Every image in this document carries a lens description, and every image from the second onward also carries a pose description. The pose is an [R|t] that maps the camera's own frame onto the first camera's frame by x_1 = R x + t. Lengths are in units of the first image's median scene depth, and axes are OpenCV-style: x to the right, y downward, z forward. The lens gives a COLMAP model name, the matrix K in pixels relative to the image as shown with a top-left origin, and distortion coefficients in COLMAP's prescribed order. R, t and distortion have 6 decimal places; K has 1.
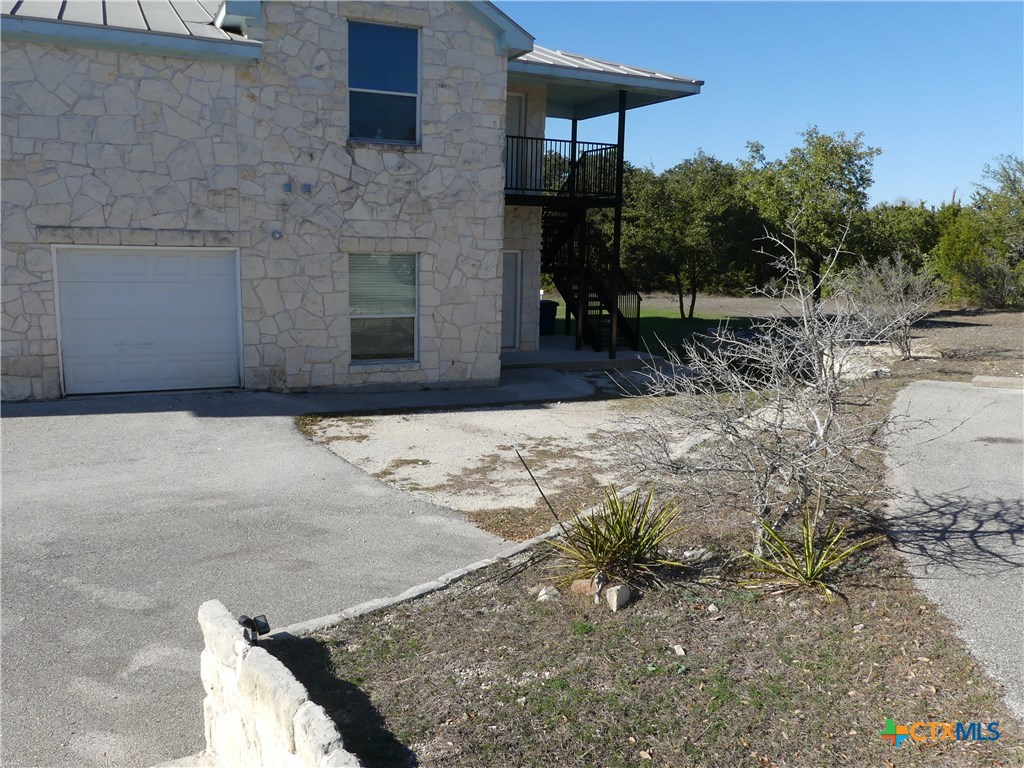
lens RADIAL K [[847.4, 0, 514.6], [0, 847.4, 385.9], [0, 0, 1]] dist [-0.035552, 0.001879]
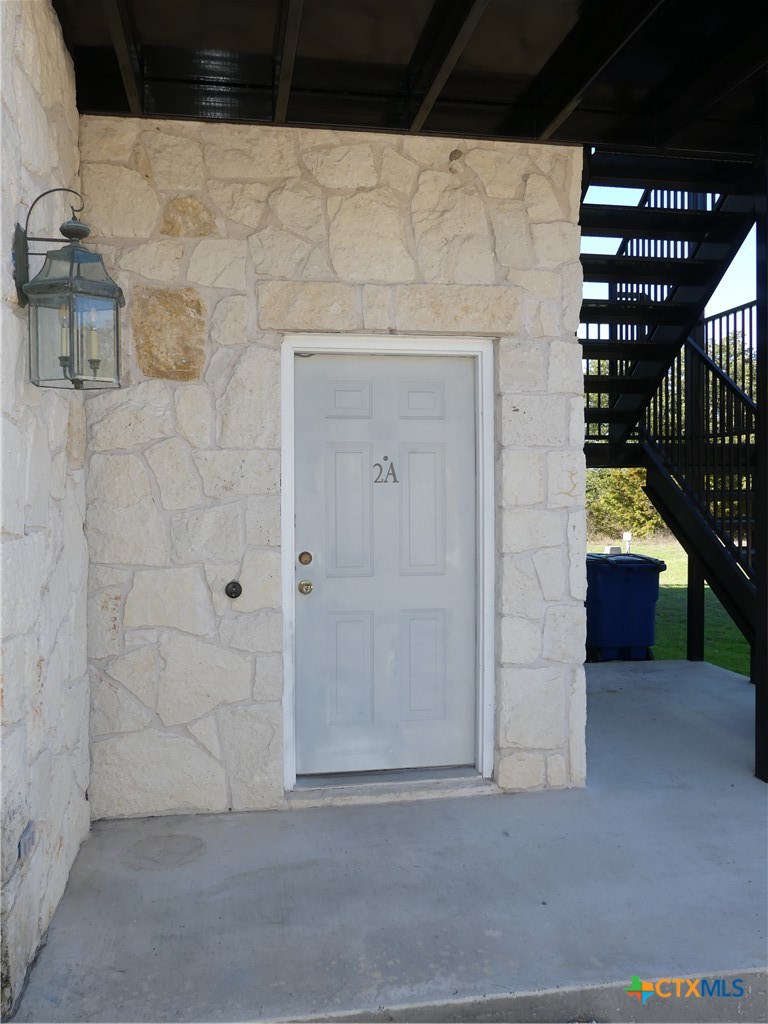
lens RADIAL K [[847.4, 0, 384.0], [0, 847.4, 512.0], [0, 0, 1]] dist [-0.035552, 0.001879]
pose [[0.966751, -0.023966, -0.254594, 0.035666], [-0.013435, 0.989463, -0.144161, -0.081318], [0.255367, 0.142788, 0.956242, 0.775033]]
